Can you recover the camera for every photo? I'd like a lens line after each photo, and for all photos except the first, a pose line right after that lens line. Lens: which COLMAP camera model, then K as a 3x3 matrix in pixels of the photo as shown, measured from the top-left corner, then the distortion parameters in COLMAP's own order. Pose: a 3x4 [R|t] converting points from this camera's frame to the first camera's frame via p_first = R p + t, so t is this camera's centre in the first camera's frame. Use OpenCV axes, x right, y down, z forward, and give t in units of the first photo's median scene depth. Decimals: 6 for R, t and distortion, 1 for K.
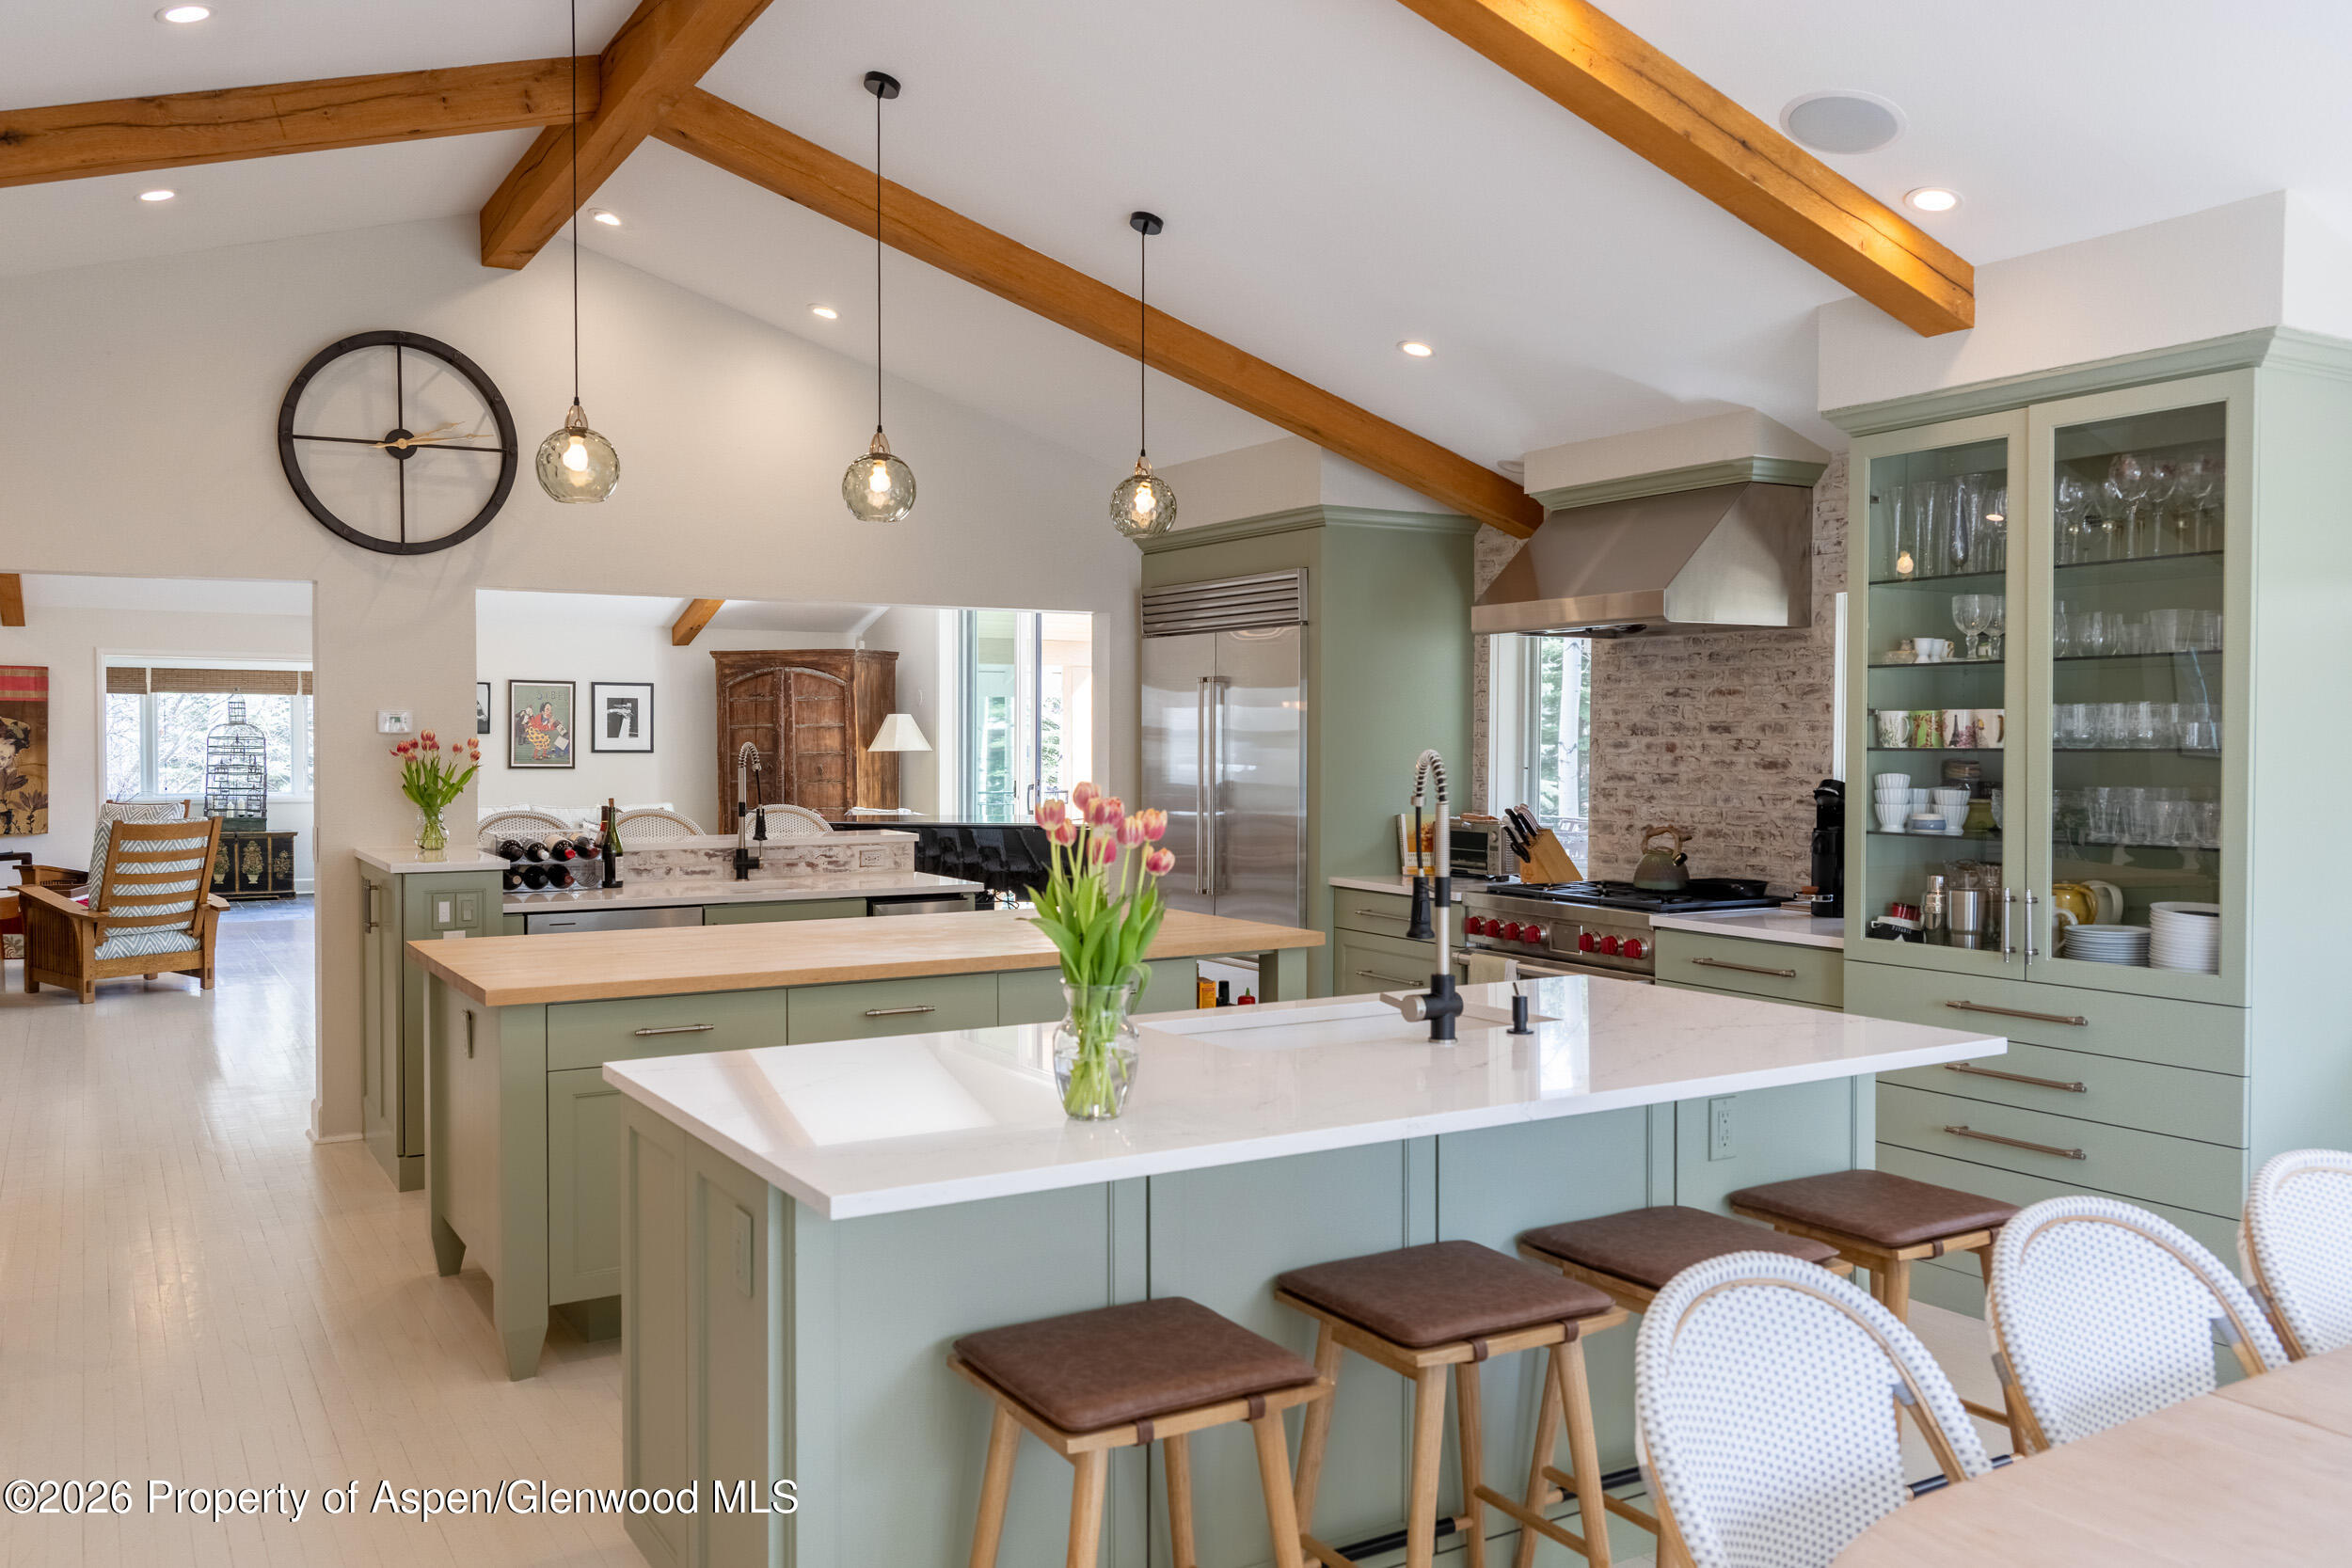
lens RADIAL K [[1851.6, 0, 1173.7], [0, 1851.6, 781.3], [0, 0, 1]] dist [-0.002584, -0.002048]
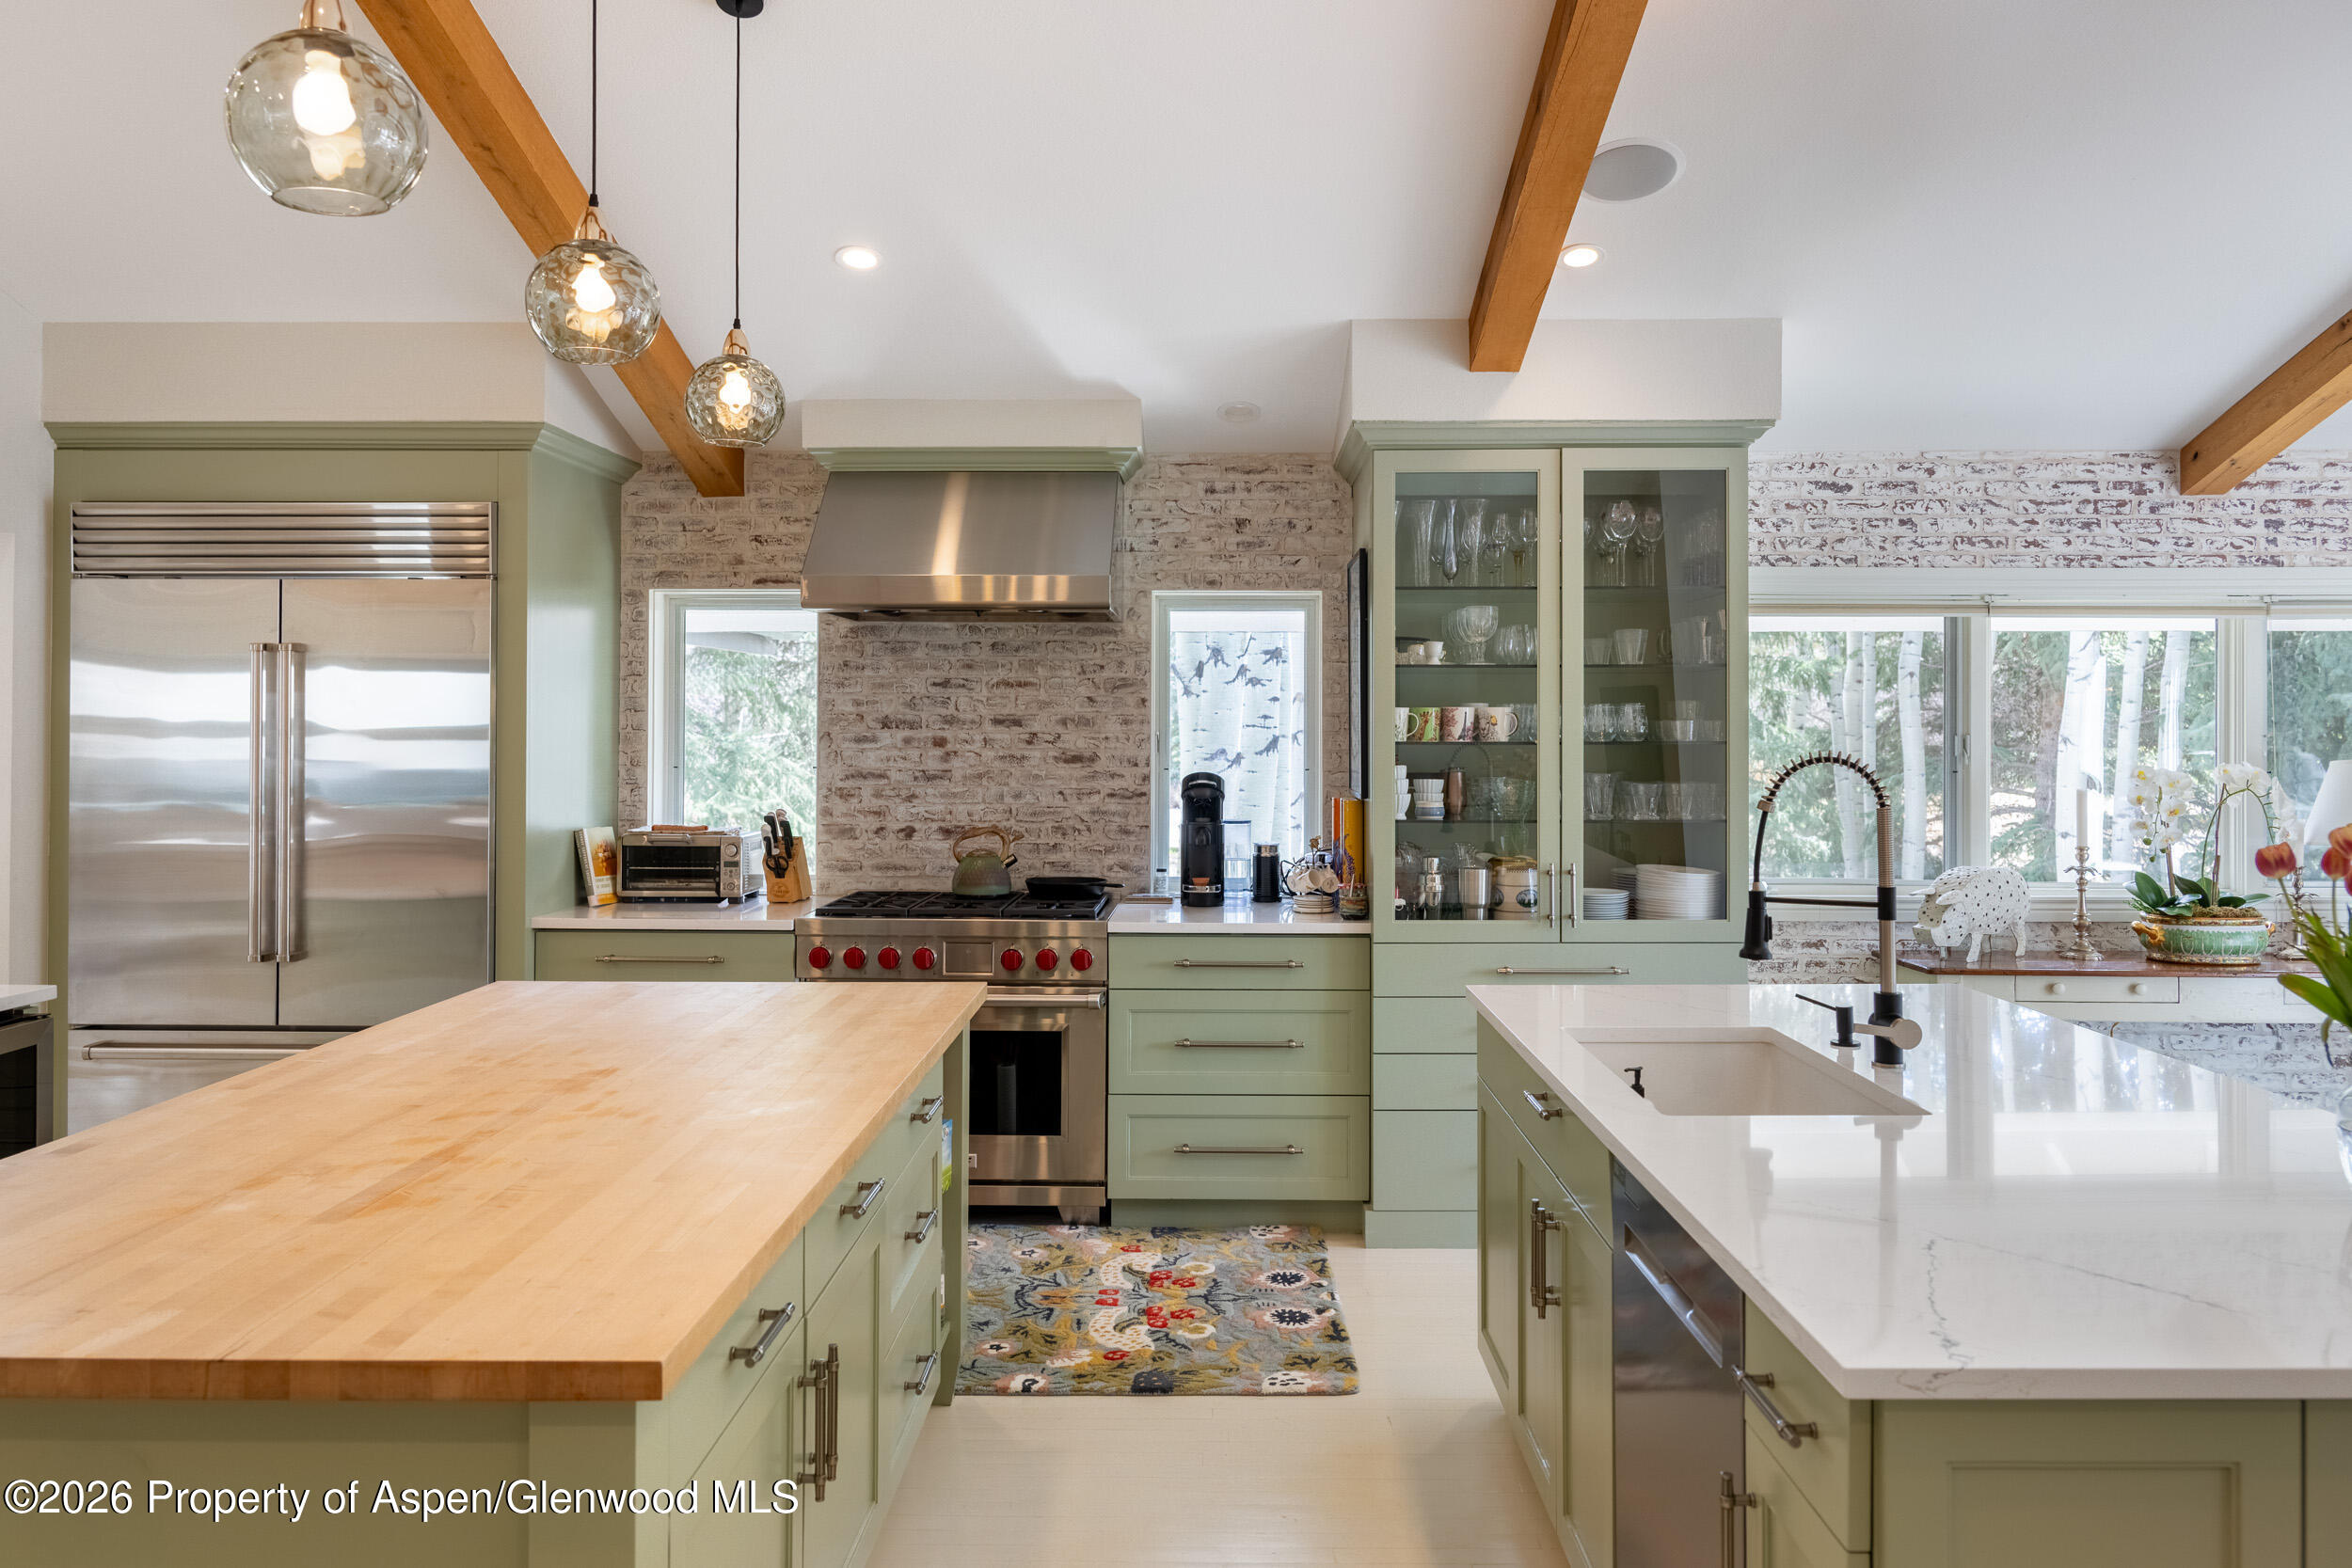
lens RADIAL K [[1722.0, 0, 1180.0], [0, 1722.0, 716.0], [0, 0, 1]] dist [-0.006881, -0.002733]
pose [[0.522017, 0.002623, 0.852931, -0.415790], [0.020001, 0.999683, -0.015315, -0.015964], [-0.852700, 0.025054, 0.521799, 0.455702]]
